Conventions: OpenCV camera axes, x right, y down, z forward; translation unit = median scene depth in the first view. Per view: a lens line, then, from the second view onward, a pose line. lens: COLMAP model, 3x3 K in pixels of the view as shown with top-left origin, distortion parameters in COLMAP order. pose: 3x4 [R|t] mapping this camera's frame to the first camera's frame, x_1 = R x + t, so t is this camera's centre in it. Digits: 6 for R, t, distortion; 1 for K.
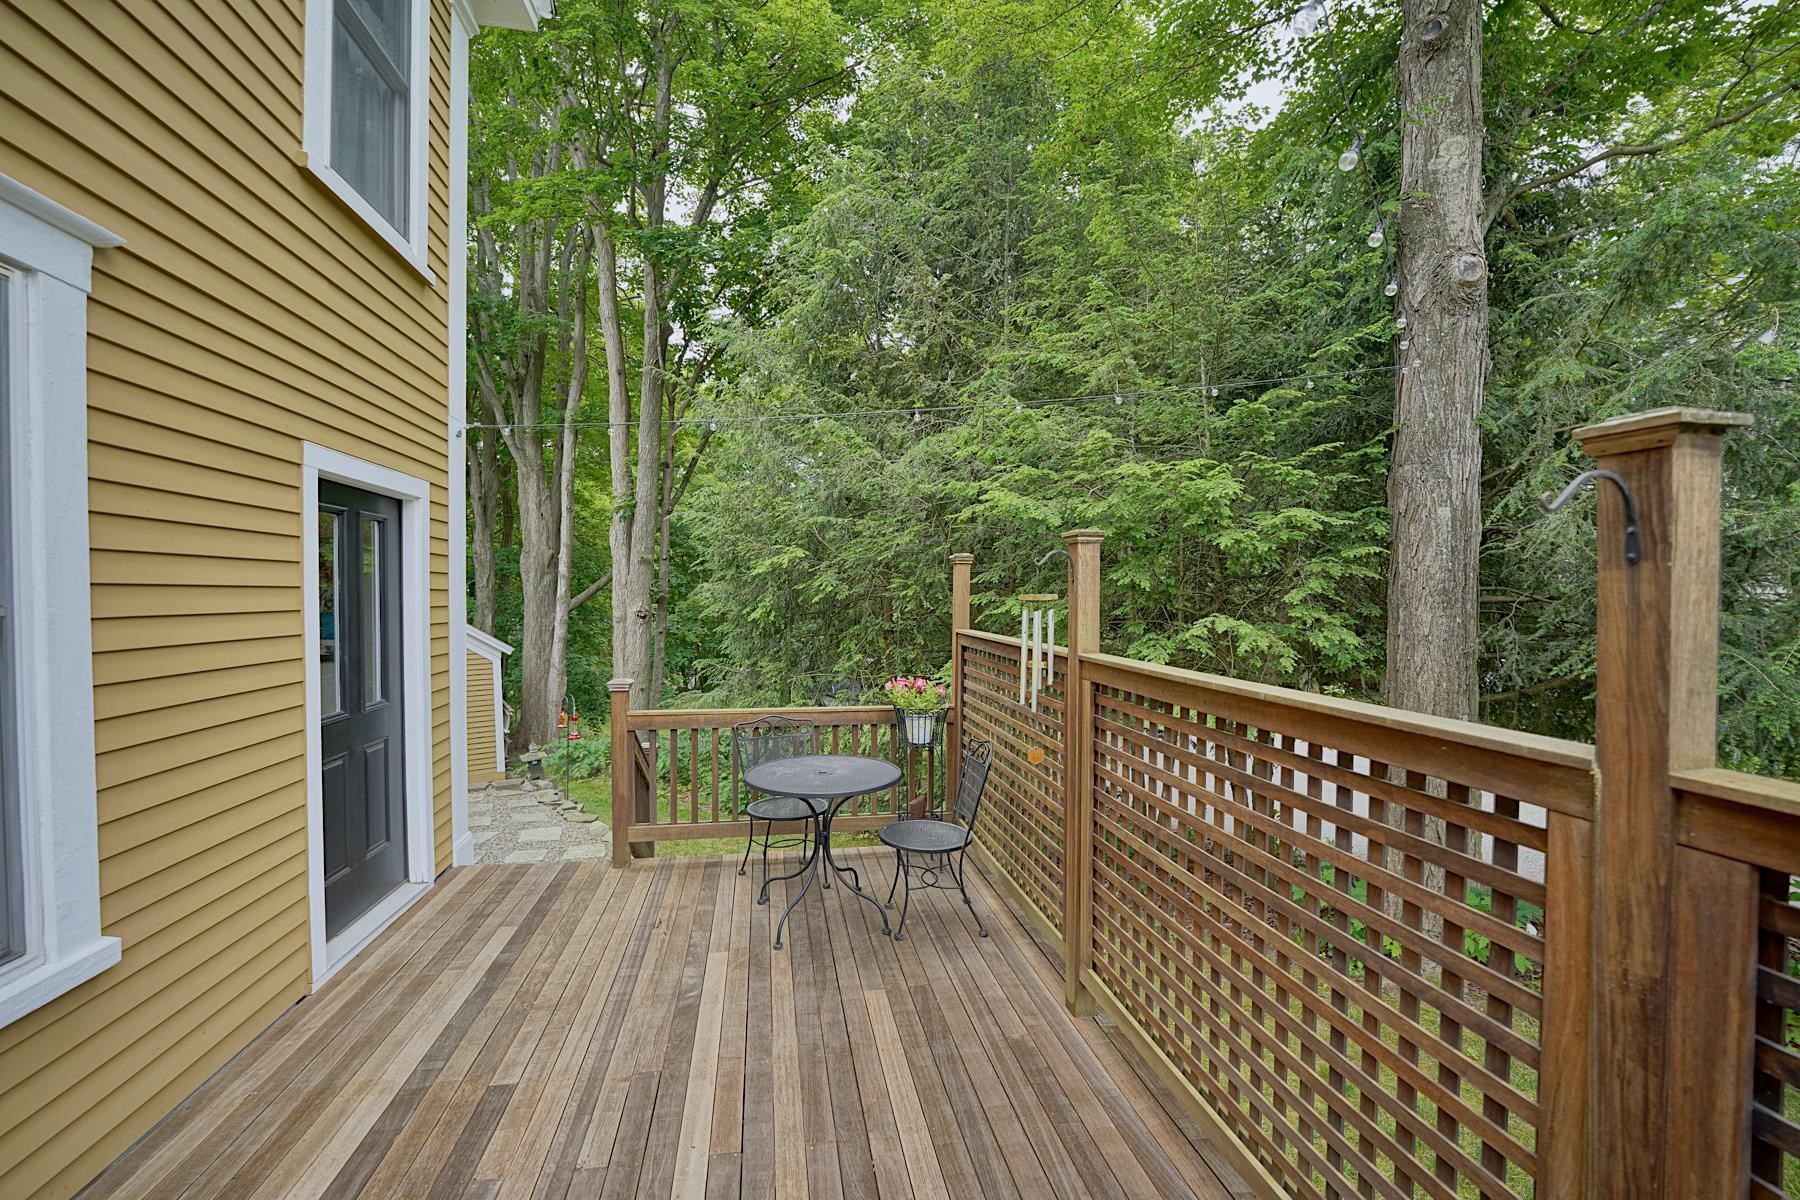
lens RADIAL K [[750.5, 0, 900.0], [0, 750.5, 600.0], [0, 0, 1]] dist [-0.023411, 0.000745]
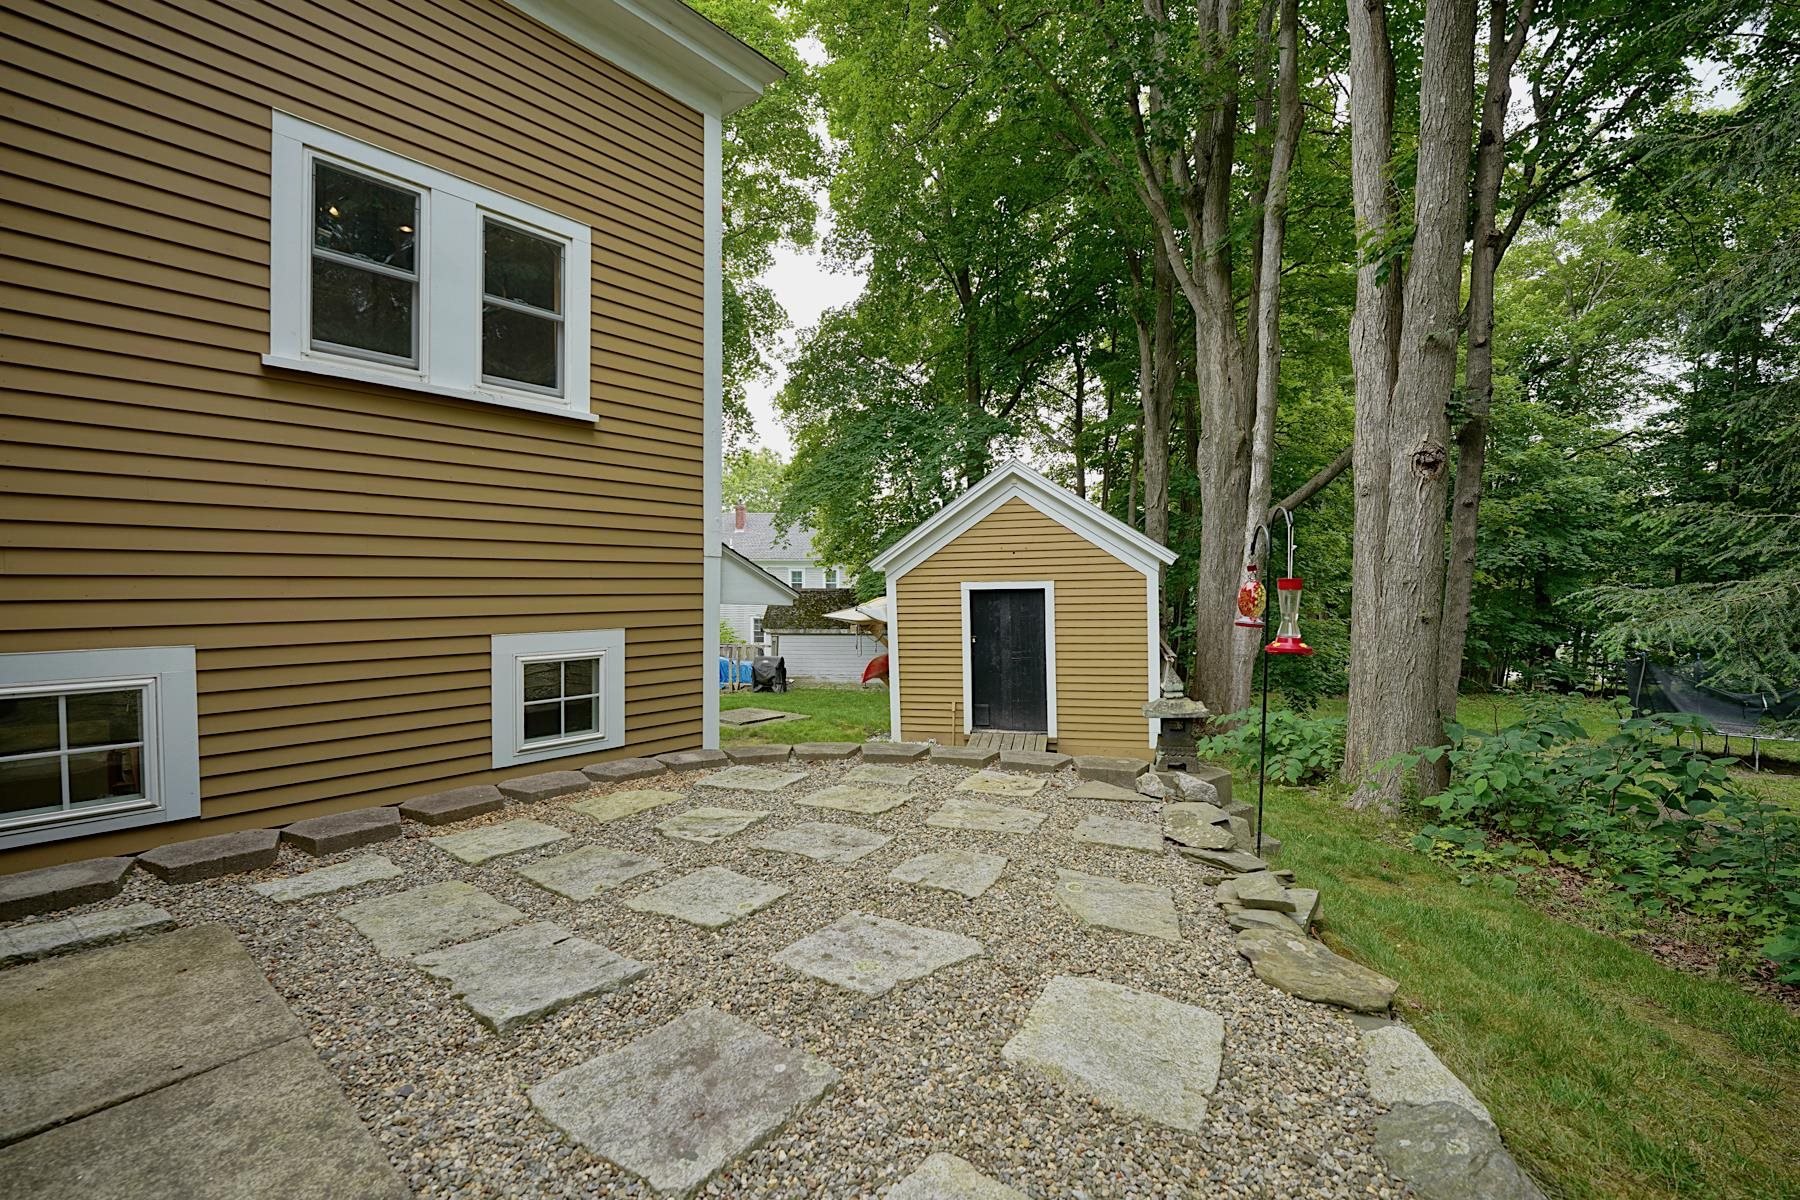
lens RADIAL K [[750.5, 0, 900.0], [0, 750.5, 600.0], [0, 0, 1]] dist [-0.023411, 0.000745]
pose [[0.643282, 0.019343, -0.765385, -0.164493], [-0.013804, 0.999811, 0.013666, 0.086006], [0.765505, 0.001774, 0.643428, 0.367855]]
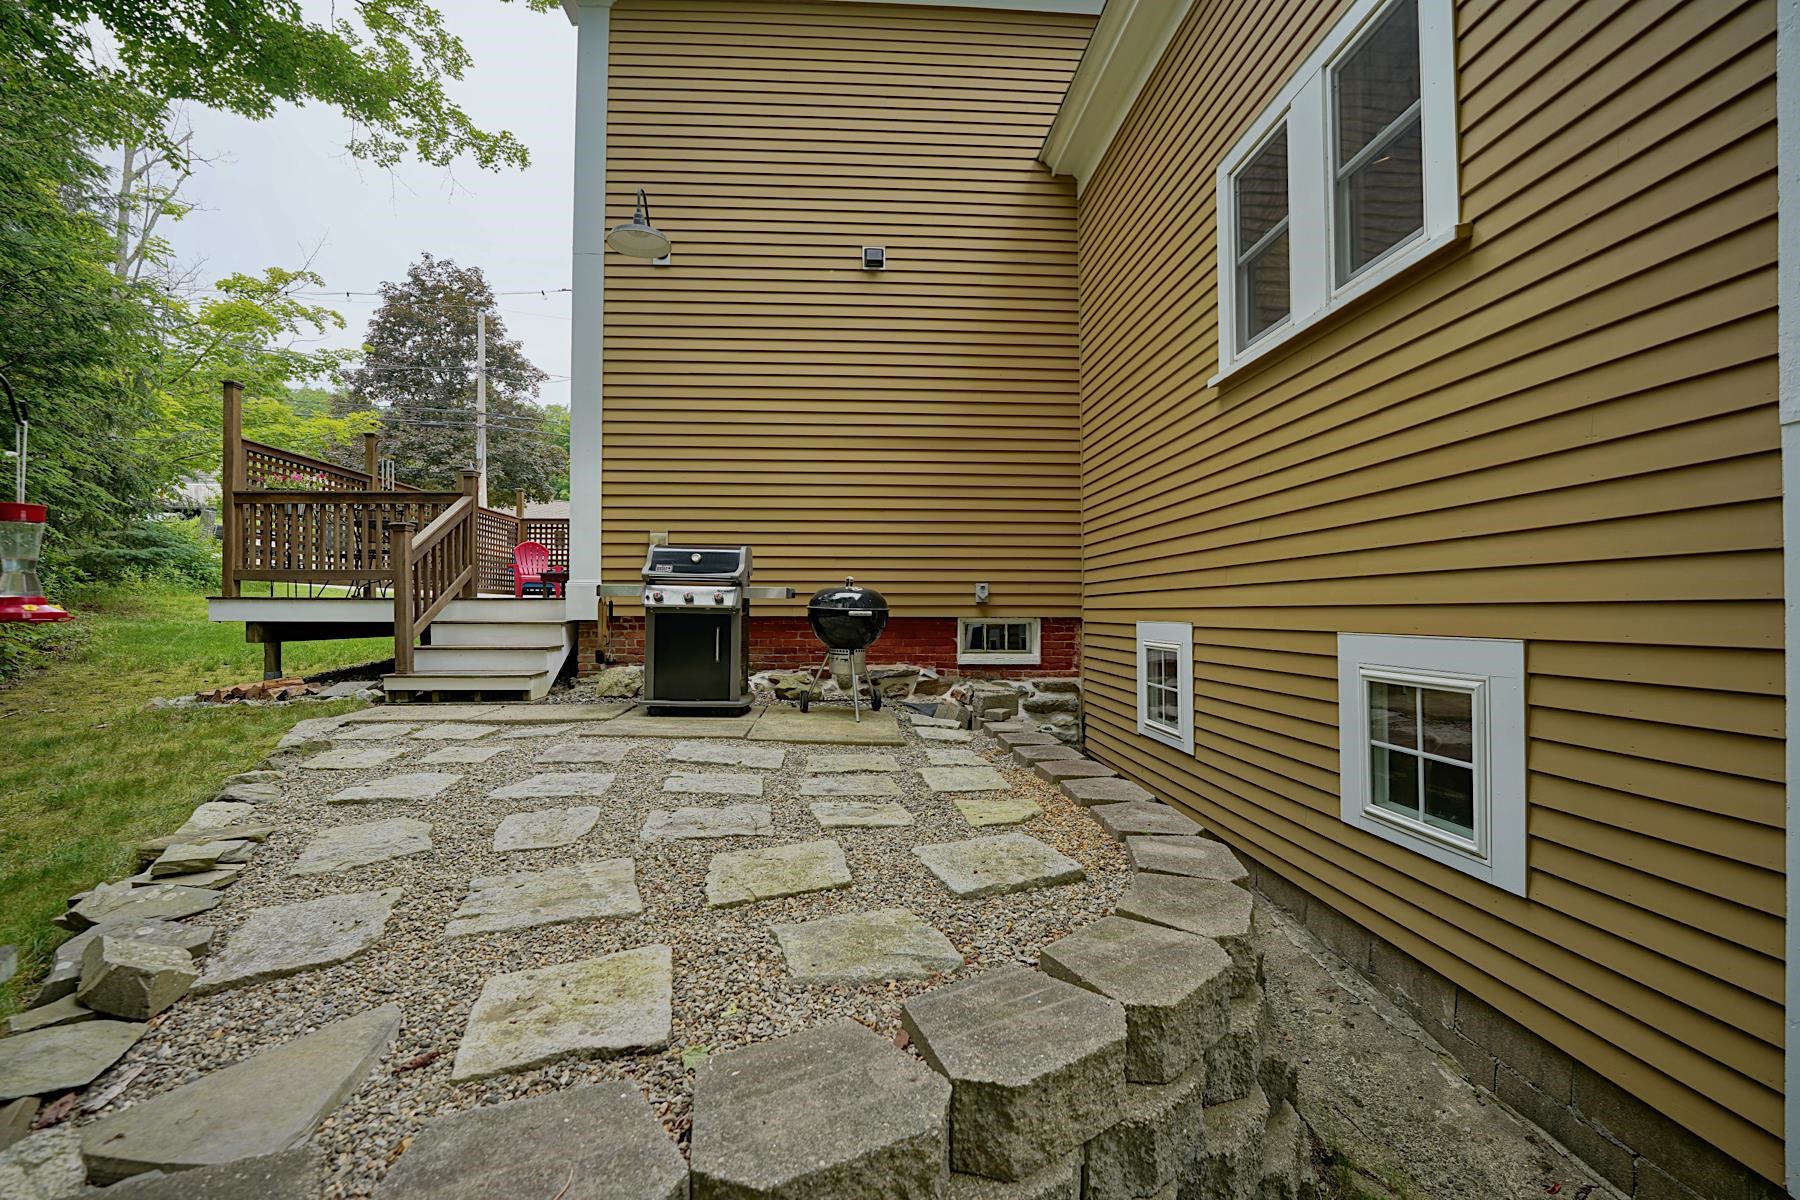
lens RADIAL K [[750.5, 0, 900.0], [0, 750.5, 600.0], [0, 0, 1]] dist [-0.023411, 0.000745]
pose [[-0.994188, -0.001007, 0.107652, -0.347193], [-0.000820, 0.999998, 0.001789, 0.094547], [-0.107654, 0.001691, -0.994187, 0.600298]]
